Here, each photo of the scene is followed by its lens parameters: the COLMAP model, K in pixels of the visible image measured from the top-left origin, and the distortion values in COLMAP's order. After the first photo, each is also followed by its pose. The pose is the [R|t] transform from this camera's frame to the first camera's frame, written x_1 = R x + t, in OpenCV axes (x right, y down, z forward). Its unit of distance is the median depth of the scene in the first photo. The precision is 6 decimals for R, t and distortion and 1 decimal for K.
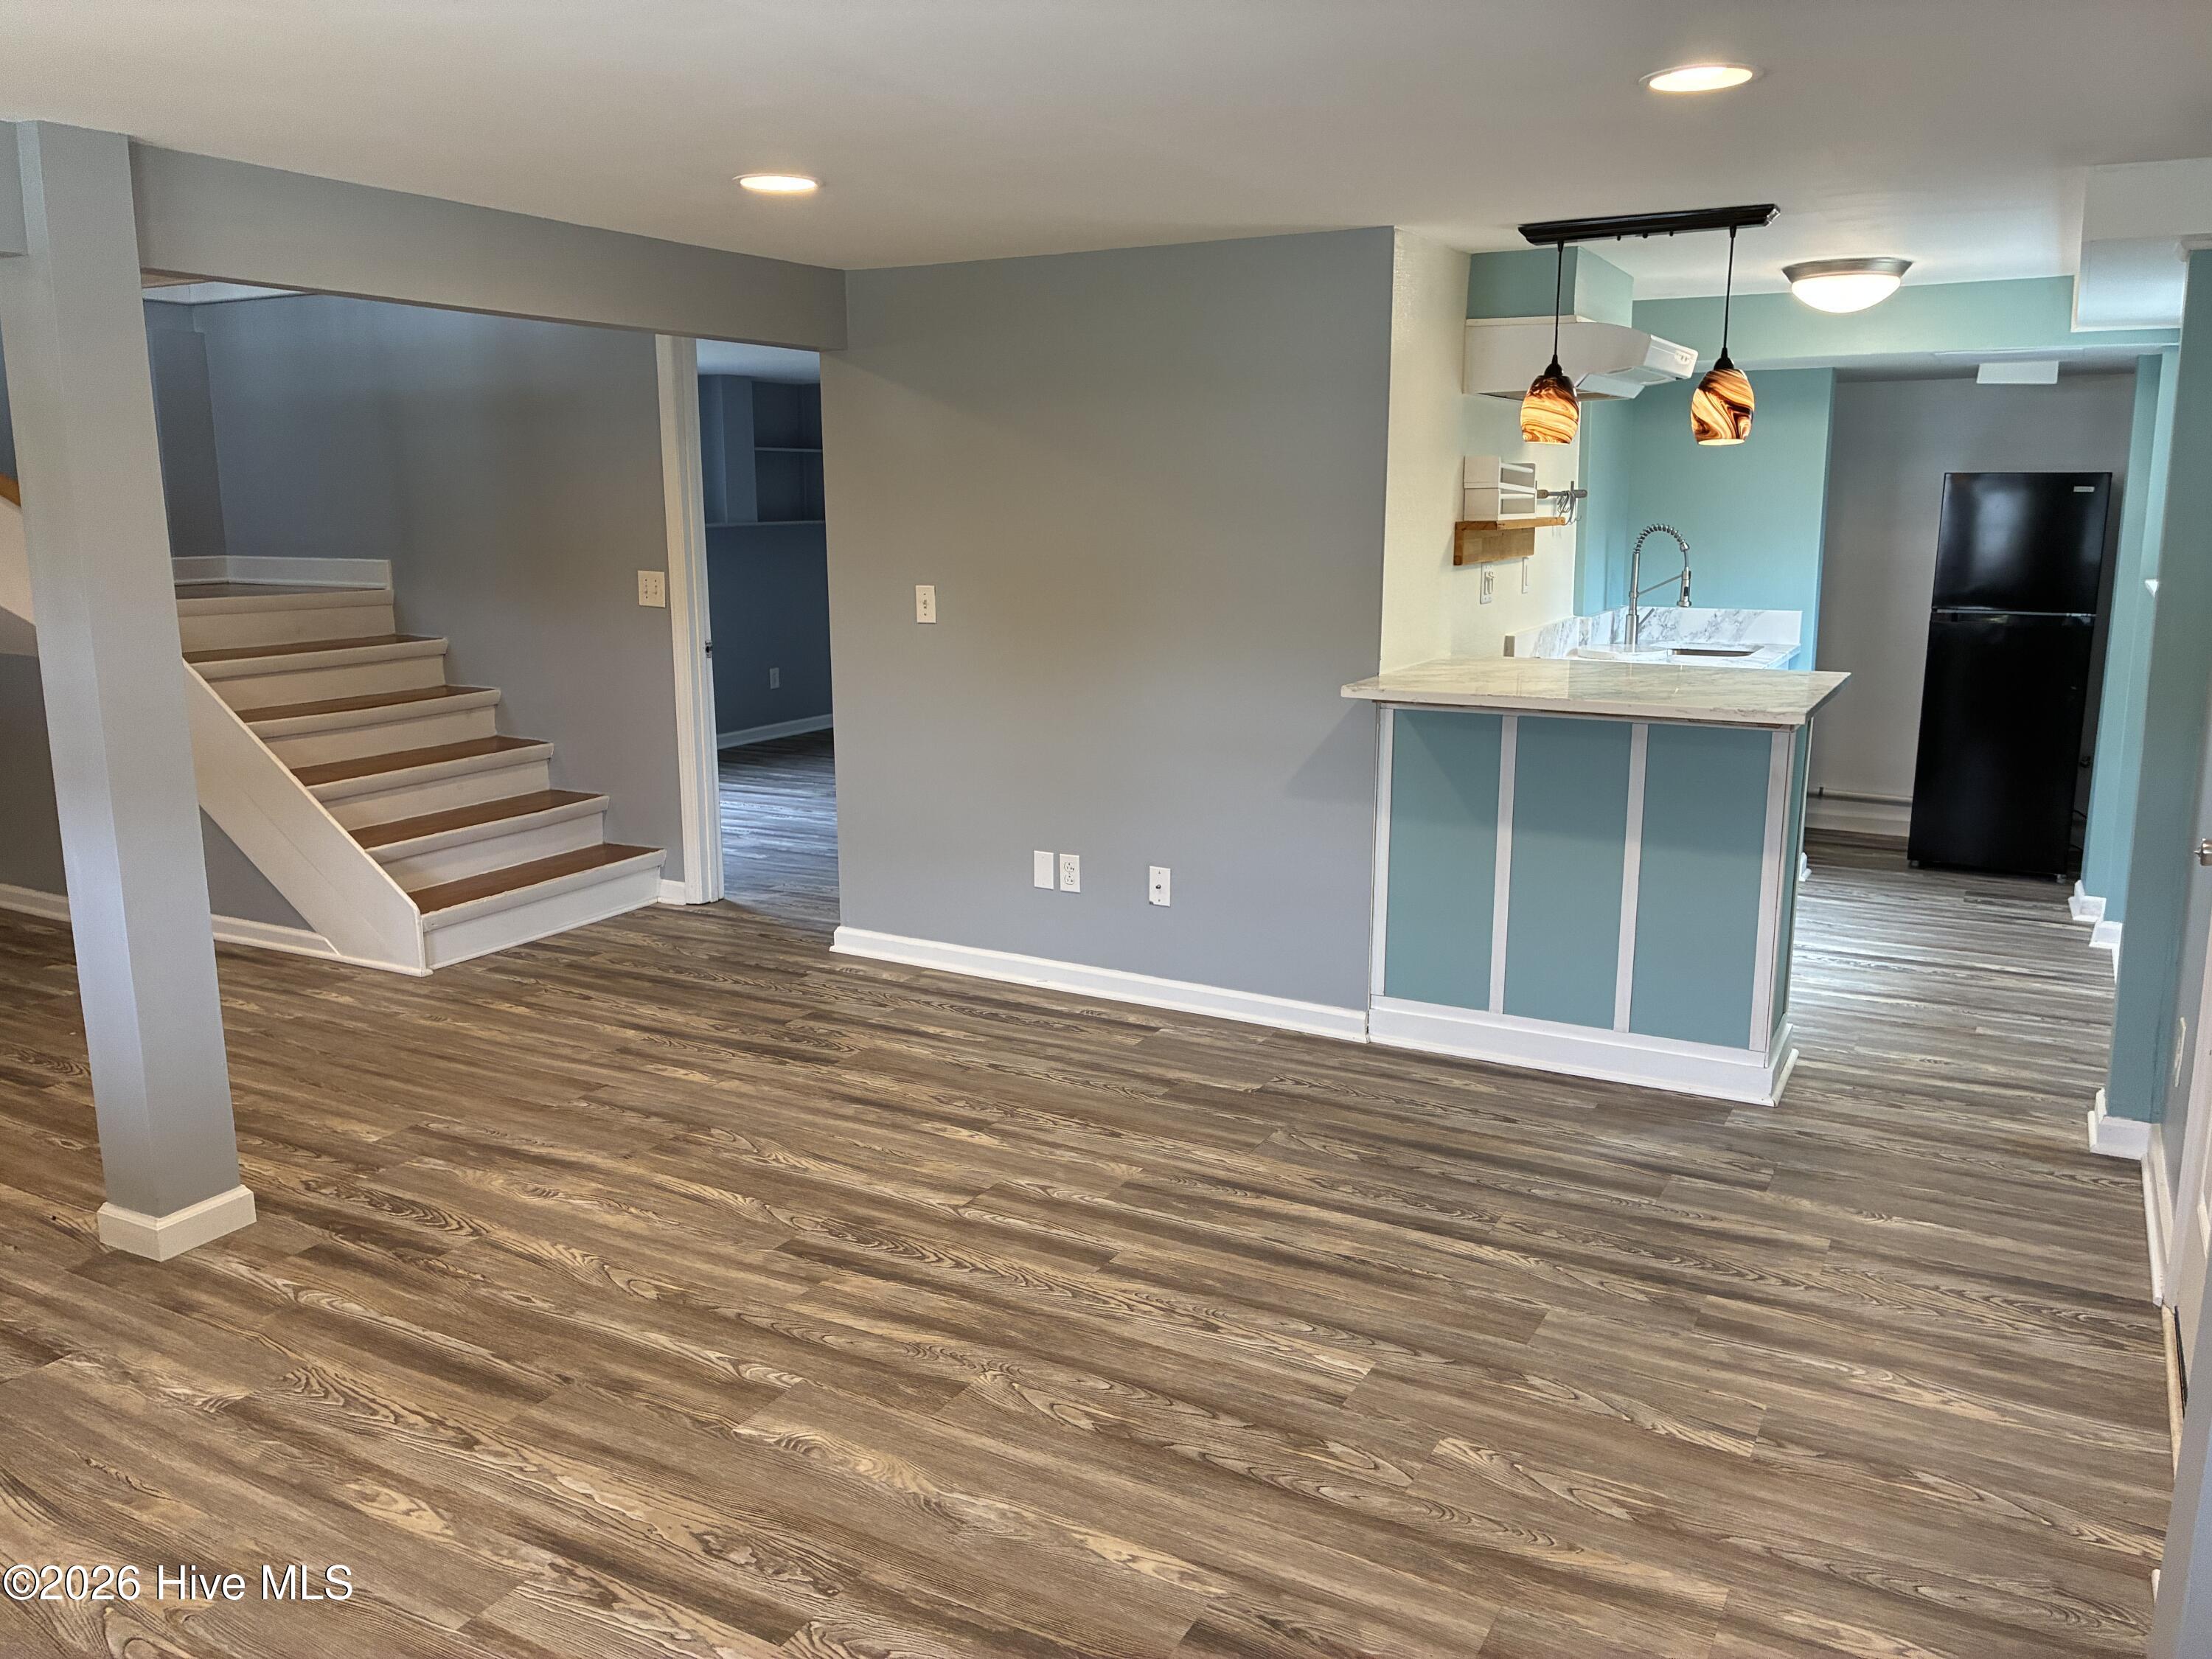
lens RADIAL K [[1661.8, 0, 1099.6], [0, 1661.8, 821.3], [0, 0, 1]] dist [0.056430, -0.079658]
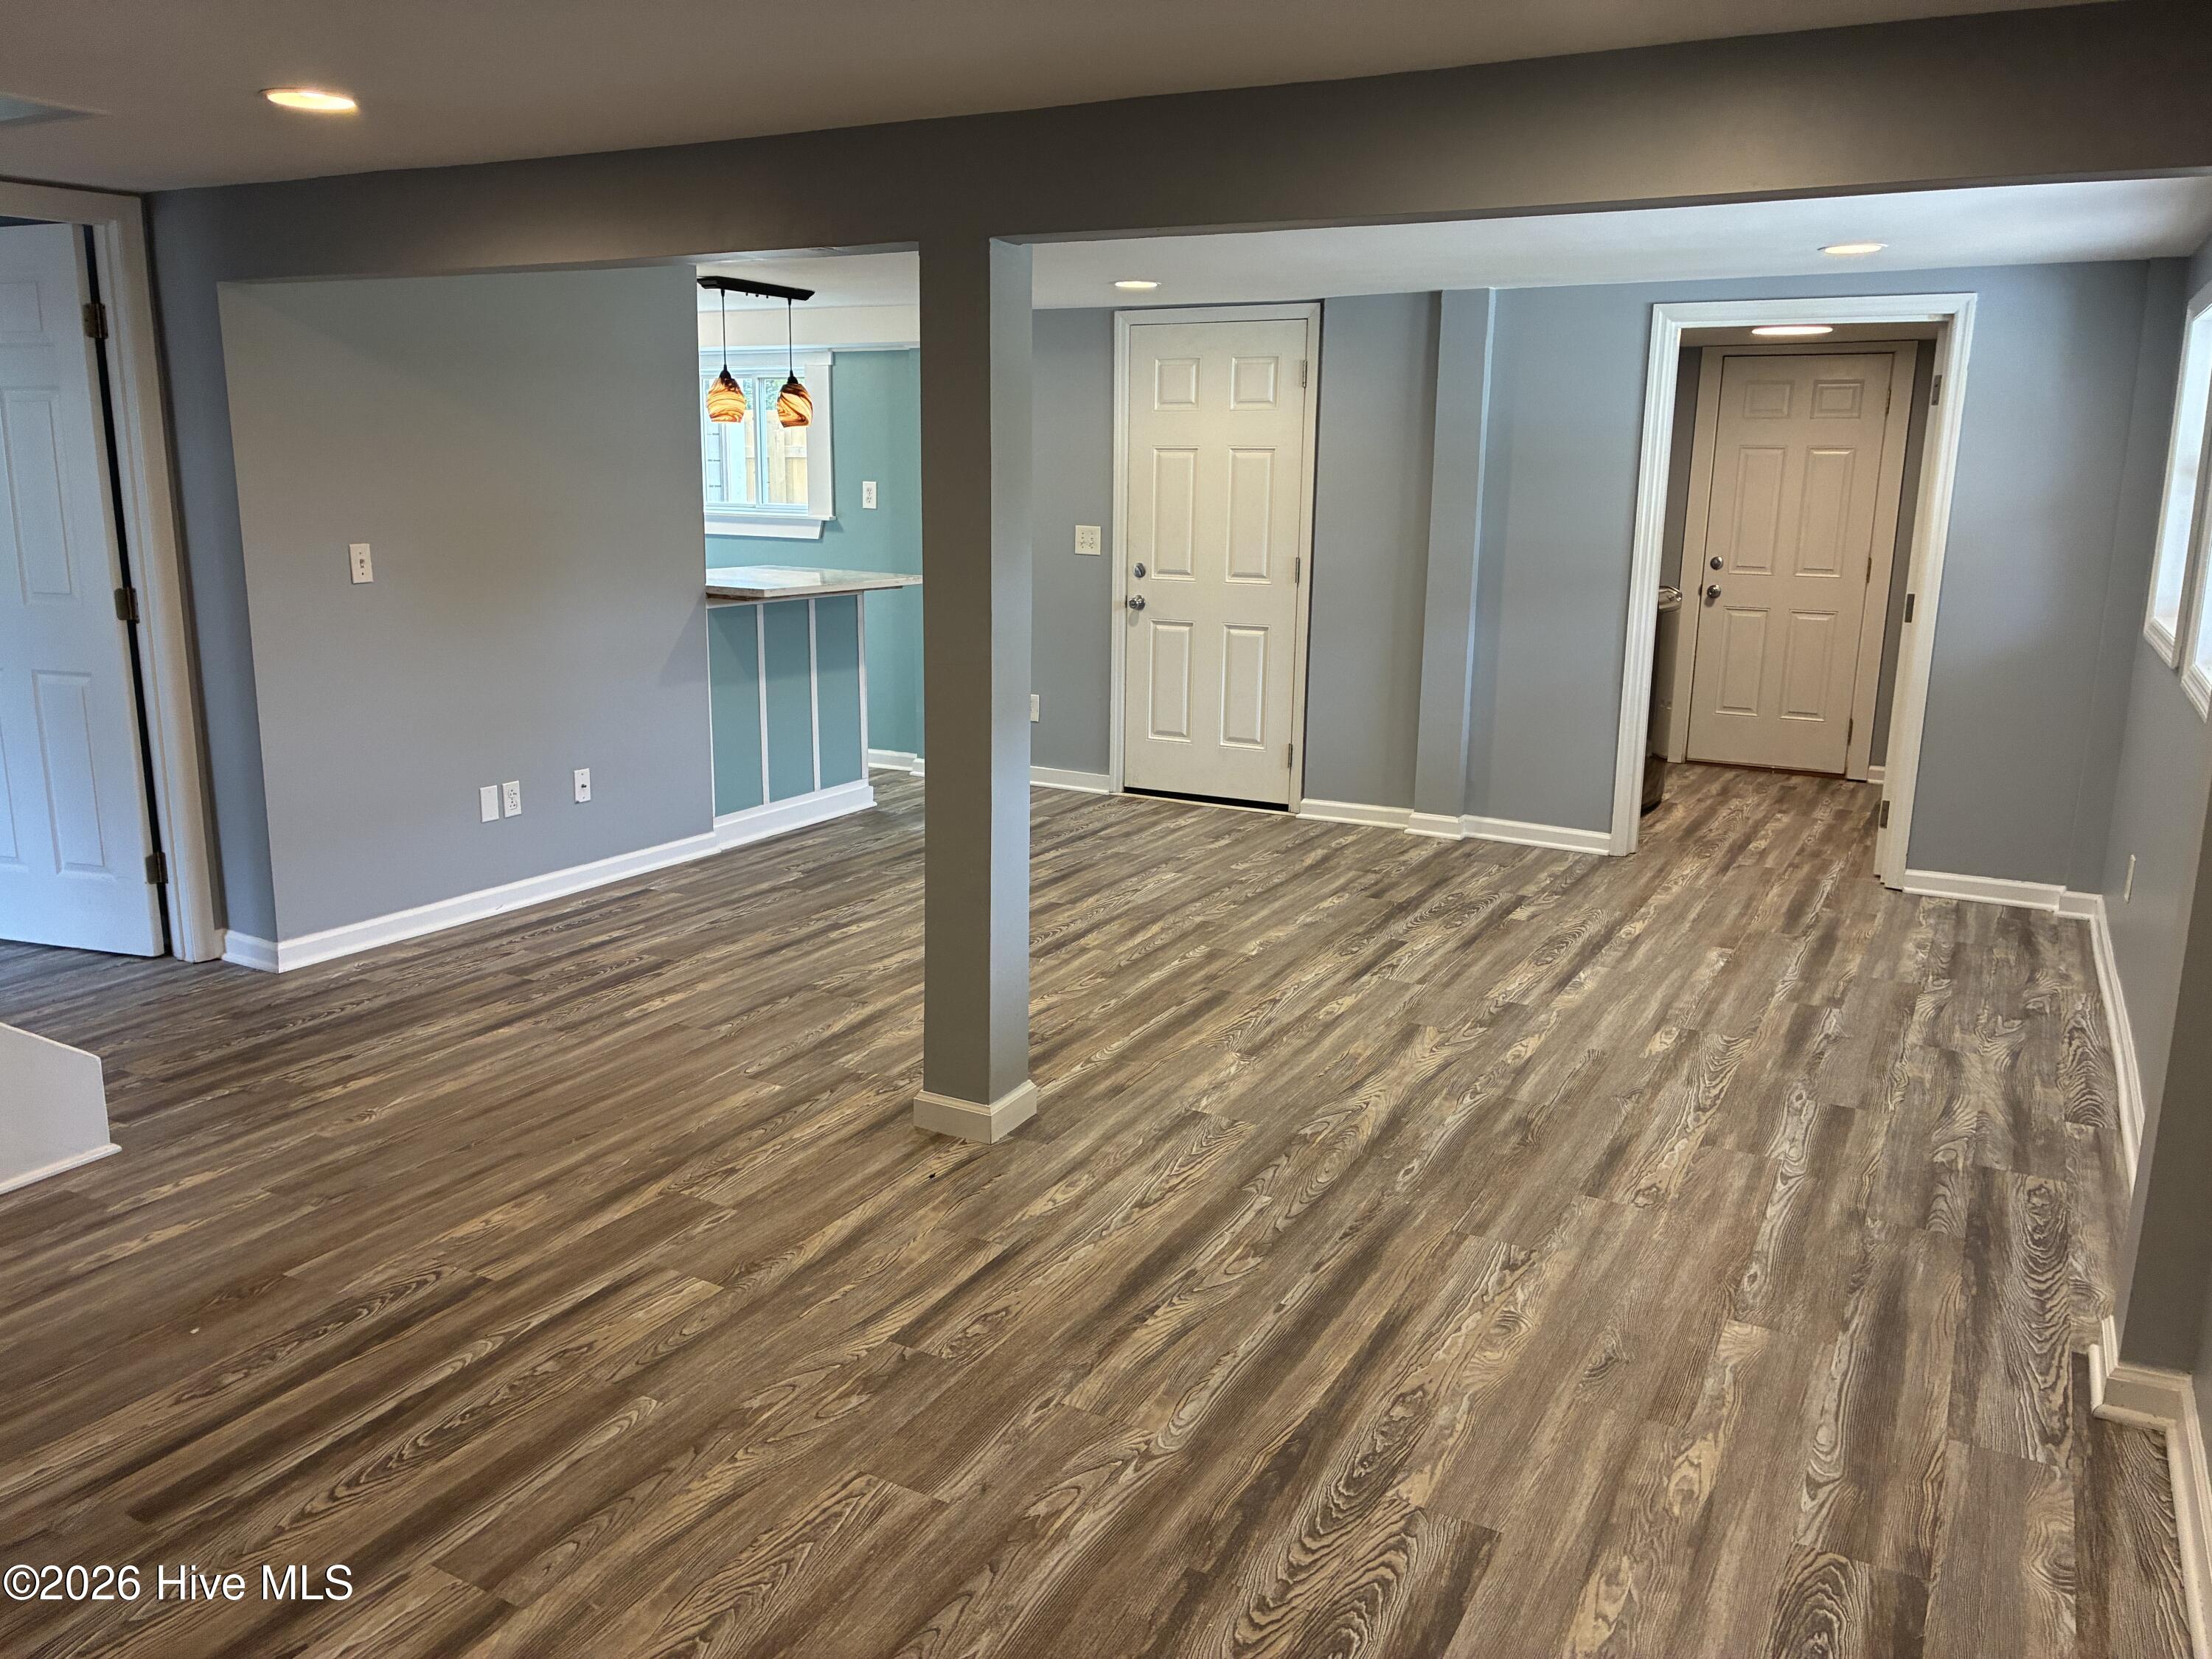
lens RADIAL K [[1661.8, 0, 1099.6], [0, 1661.8, 821.3], [0, 0, 1]] dist [0.056430, -0.079658]
pose [[-0.006223, -0.206471, 0.978433, -1.290410], [0.184776, 0.961366, 0.204045, -0.126109], [-0.982761, 0.182060, 0.032169, 0.688608]]
